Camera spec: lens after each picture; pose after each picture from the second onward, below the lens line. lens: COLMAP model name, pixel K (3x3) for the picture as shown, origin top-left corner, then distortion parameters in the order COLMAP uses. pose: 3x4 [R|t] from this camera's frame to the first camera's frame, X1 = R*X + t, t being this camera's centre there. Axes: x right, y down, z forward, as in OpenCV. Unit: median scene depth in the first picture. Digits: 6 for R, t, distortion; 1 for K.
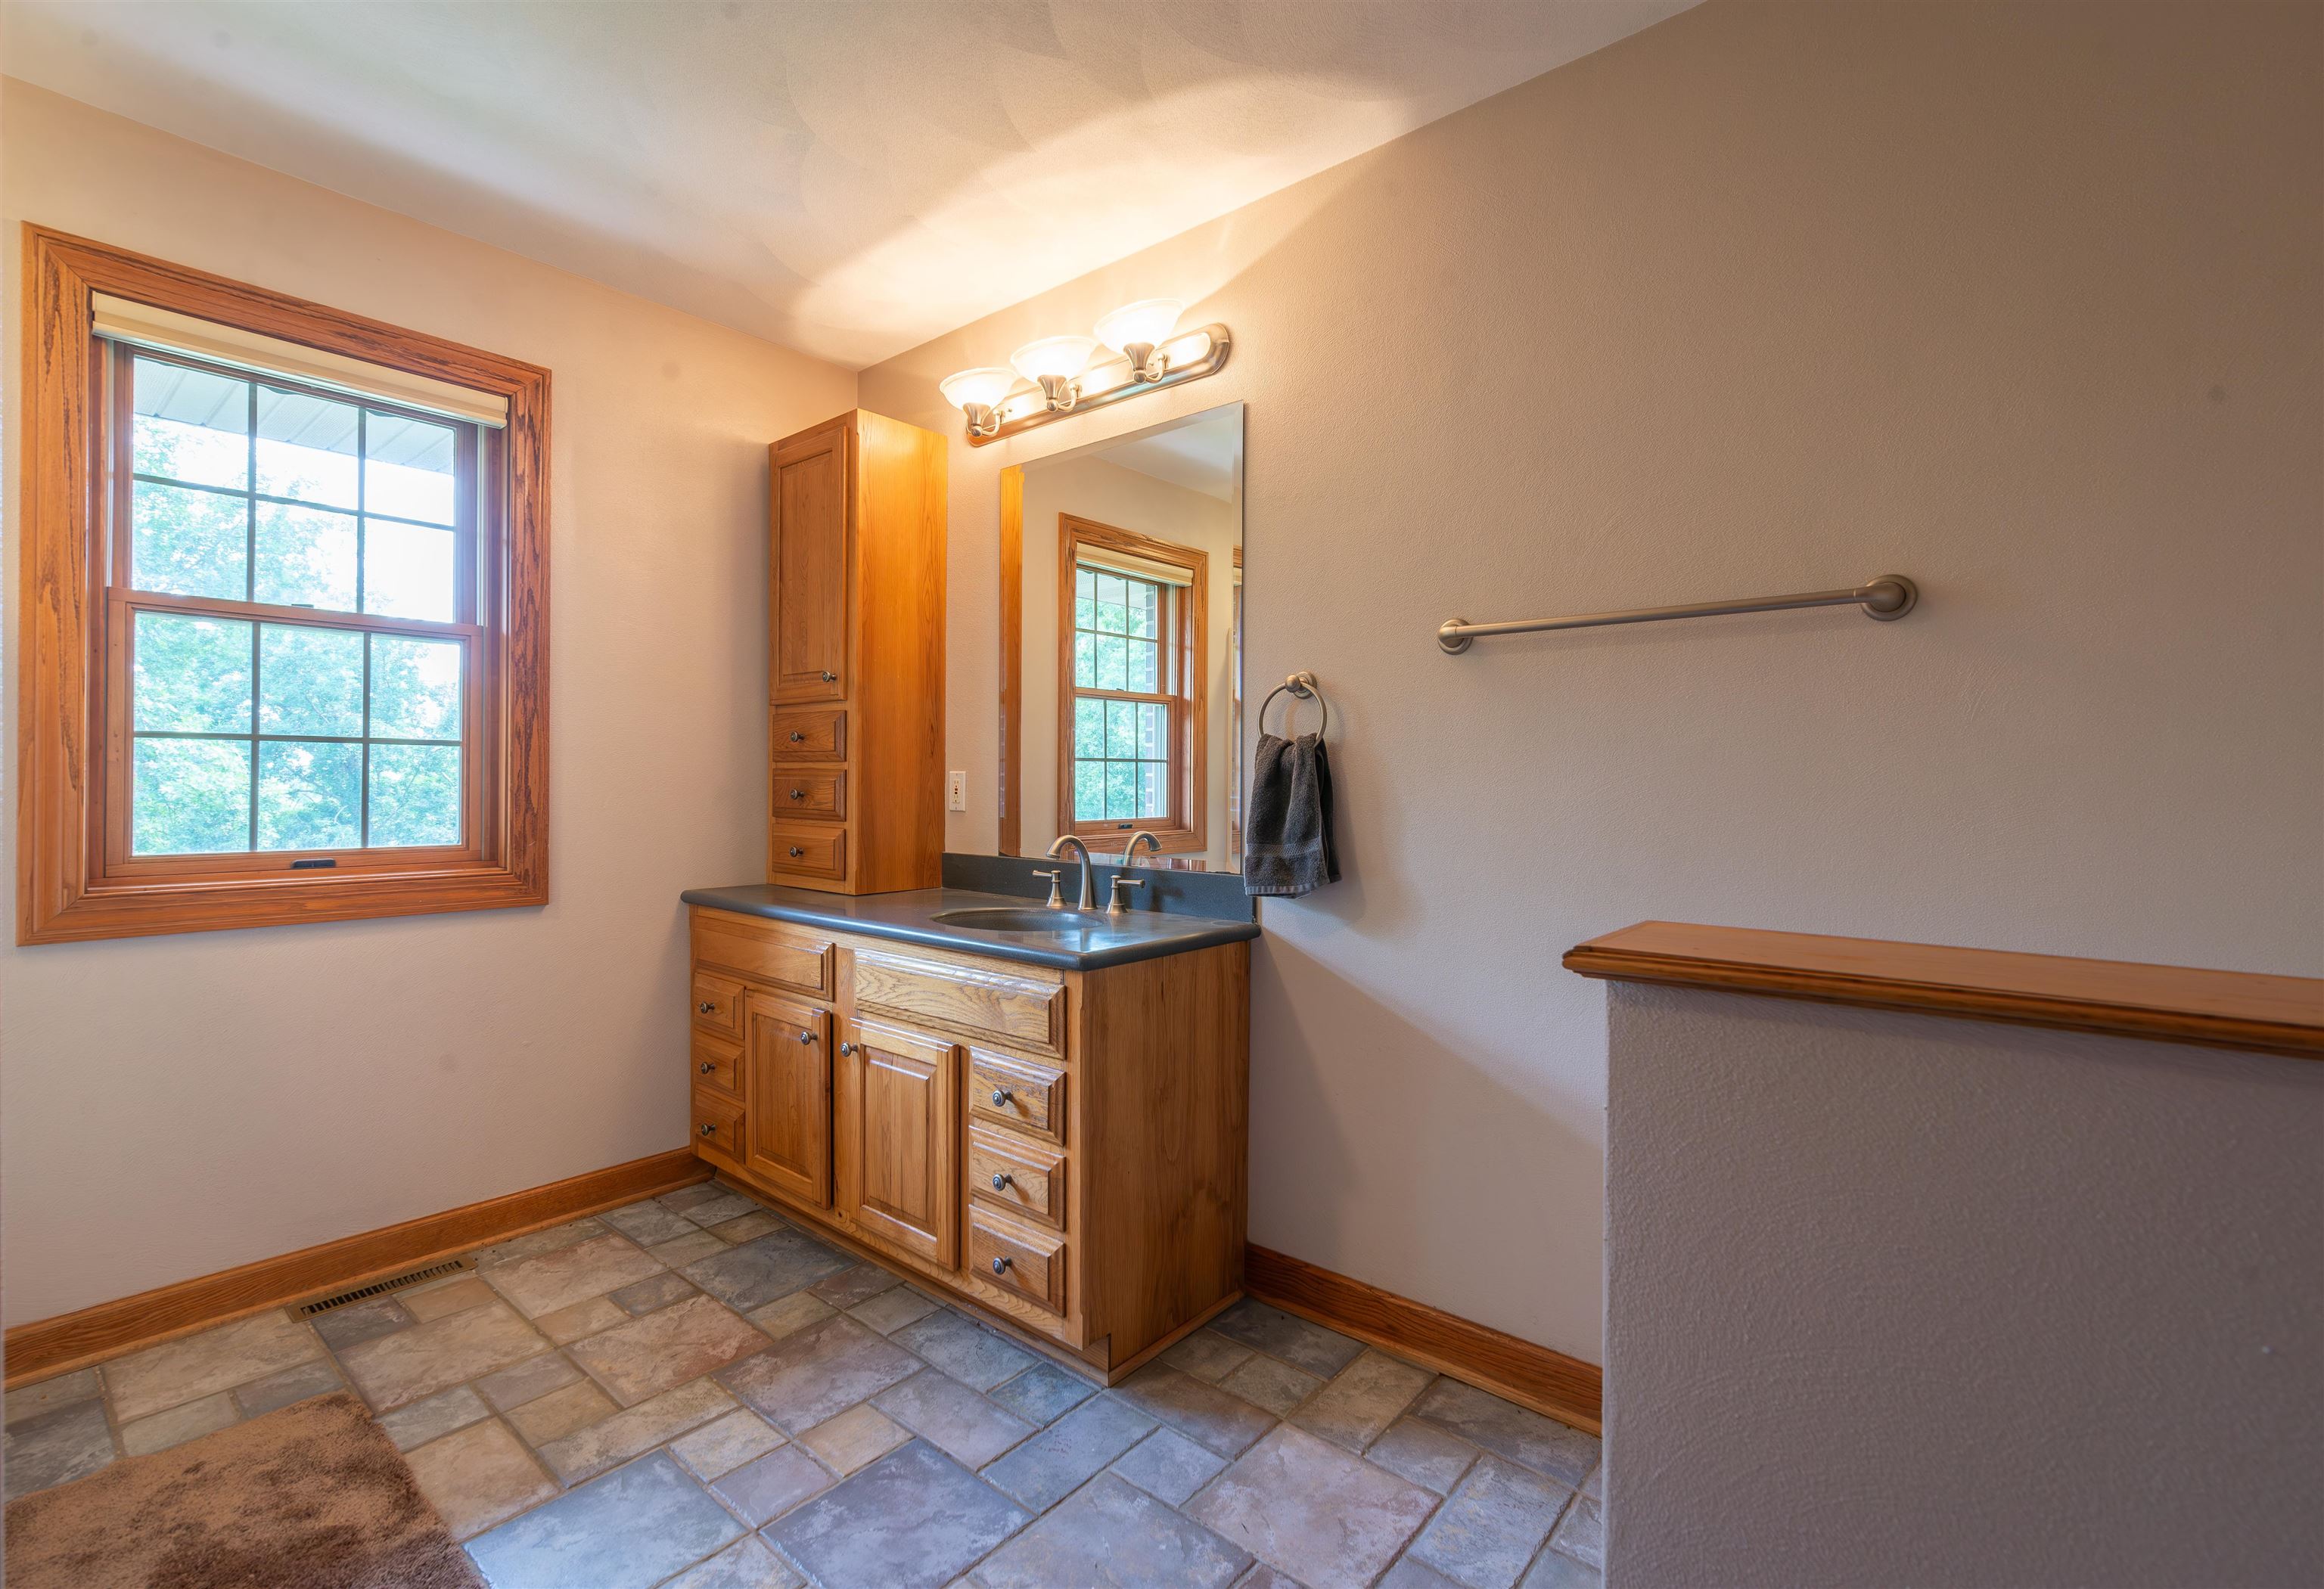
lens RADIAL K [[1018.6, 0, 1158.0], [0, 1018.6, 783.4], [0, 0, 1]] dist [0.001554, 0.000289]
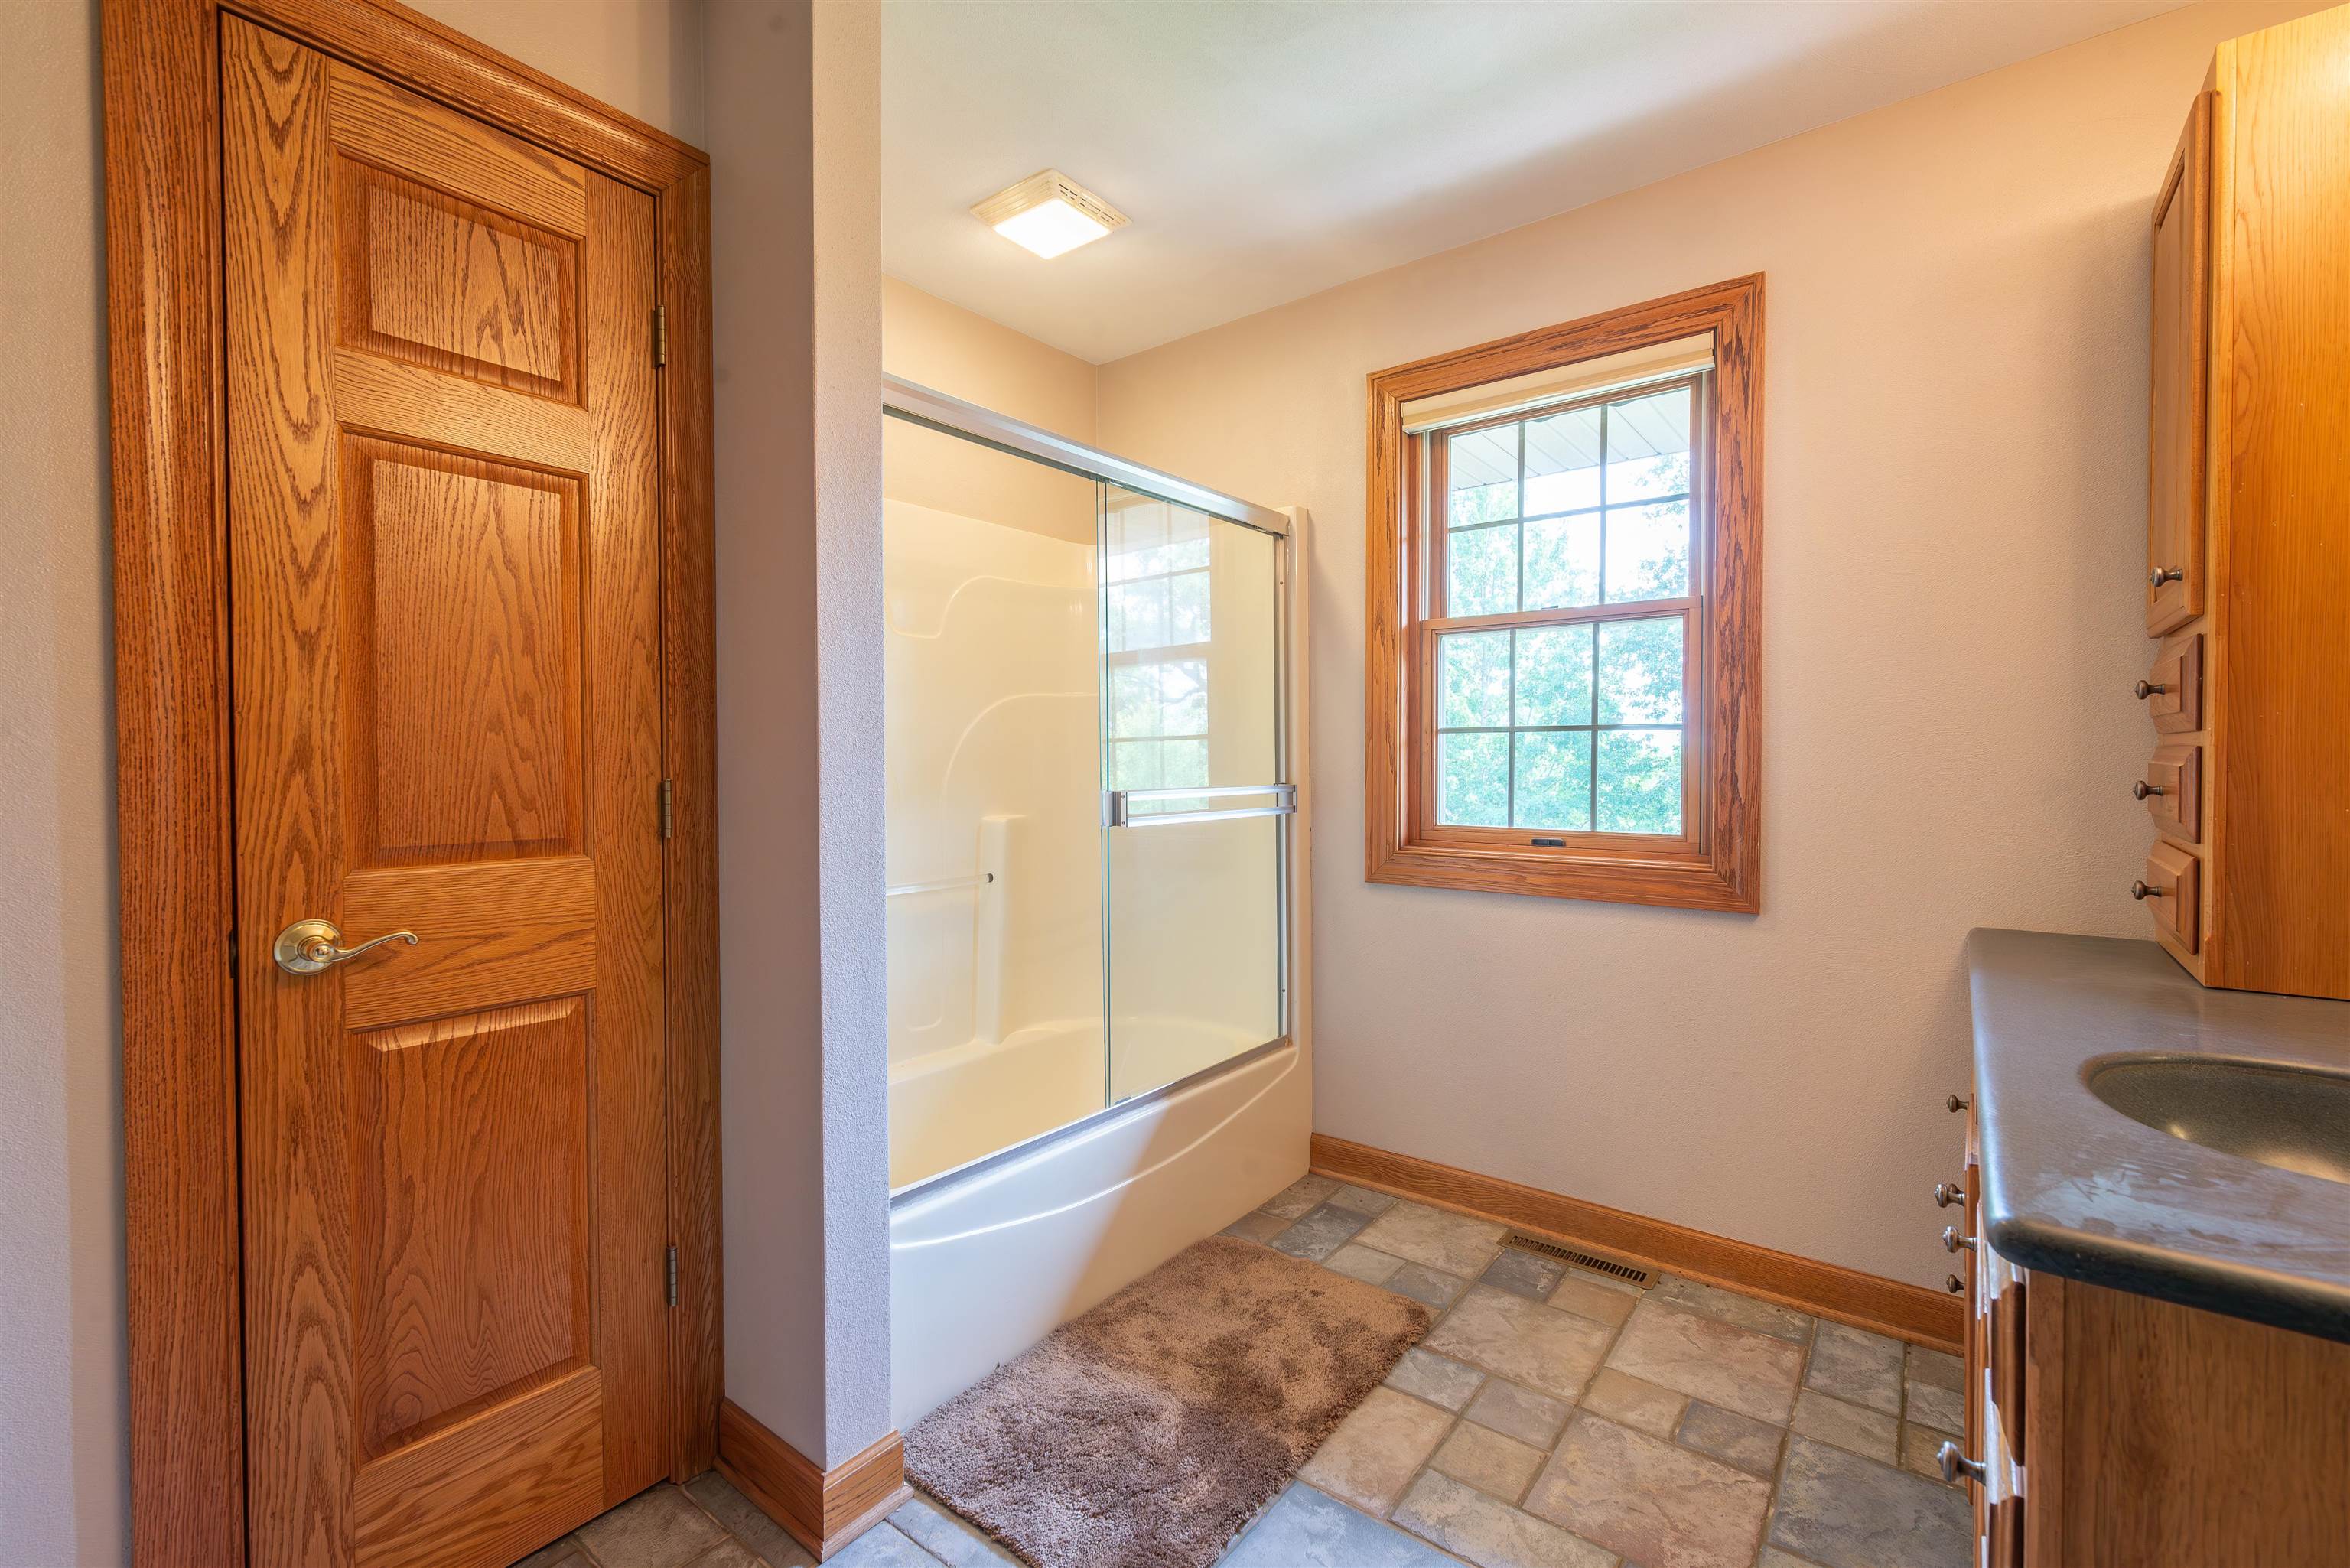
lens RADIAL K [[1018.6, 0, 1169.7], [0, 1018.6, 777.3], [0, 0, 1]] dist [0.001788, -0.000199]
pose [[0.038767, 0.011942, -0.999177, 0.252920], [-0.001321, 0.999928, 0.011900, -0.003820], [0.999247, 0.000858, 0.038780, 0.557364]]
